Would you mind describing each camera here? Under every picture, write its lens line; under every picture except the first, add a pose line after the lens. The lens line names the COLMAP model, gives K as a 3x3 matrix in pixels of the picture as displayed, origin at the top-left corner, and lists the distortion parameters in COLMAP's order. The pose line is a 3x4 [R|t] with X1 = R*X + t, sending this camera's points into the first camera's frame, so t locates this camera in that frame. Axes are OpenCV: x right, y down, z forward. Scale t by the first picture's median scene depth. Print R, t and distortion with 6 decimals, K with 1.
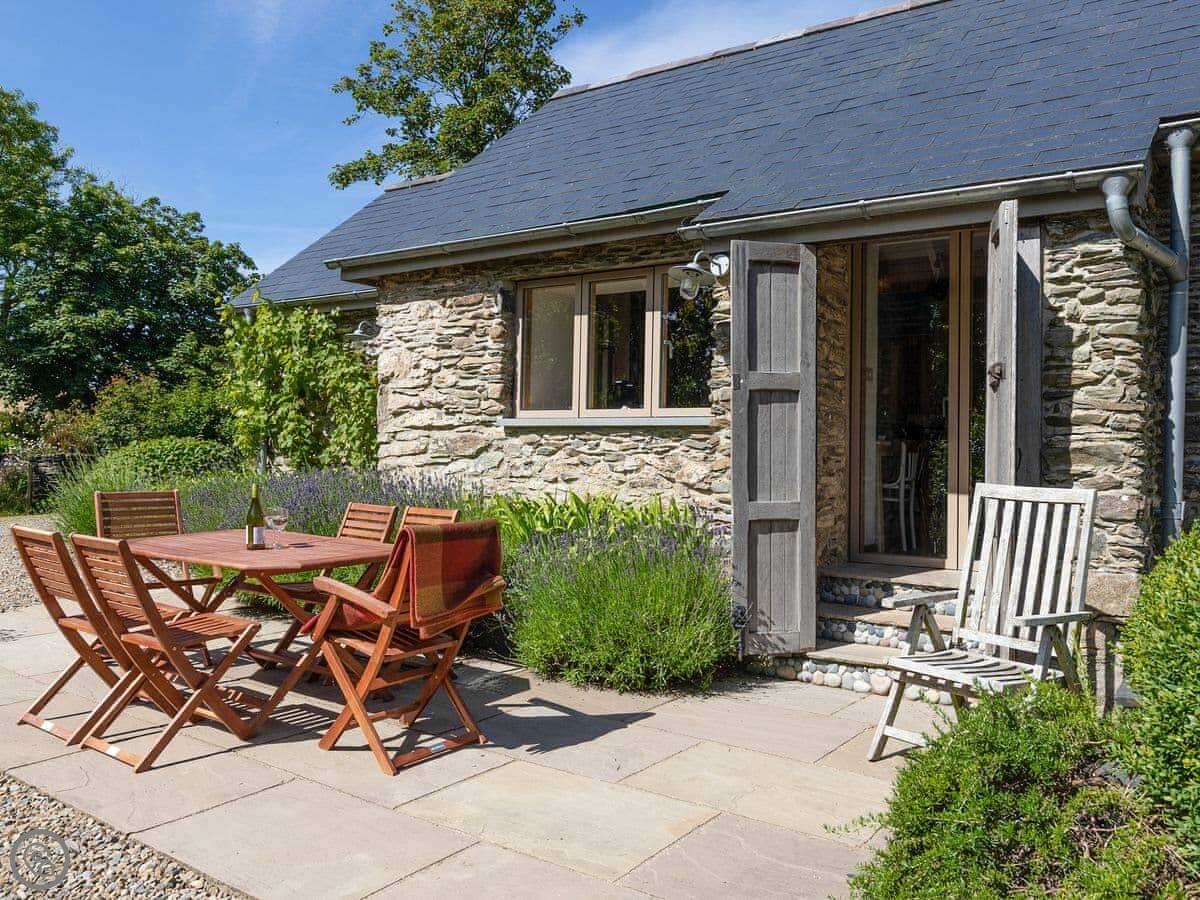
lens RADIAL K [[949.0, 0, 653.9], [0, 949.0, 431.9], [0, 0, 1]] dist [0.008834, -0.009850]
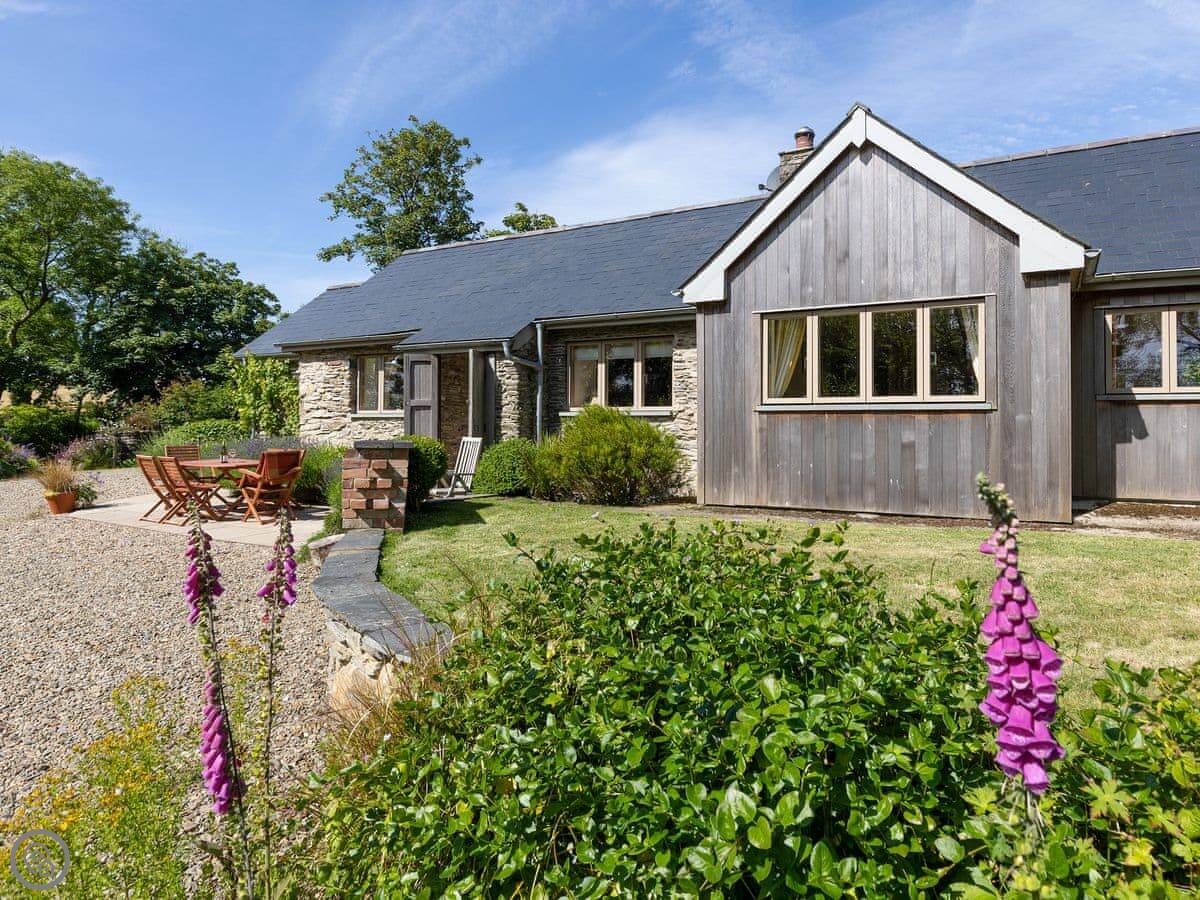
lens RADIAL K [[622.9, 0, 629.3], [0, 622.9, 410.9], [0, 0, 1]] dist [0.005045, -0.002423]
pose [[0.993422, -0.008971, 0.114159, 0.053670], [0.008975, 0.999960, 0.000471, -0.002473], [-0.114159, 0.000556, 0.993462, -0.094001]]
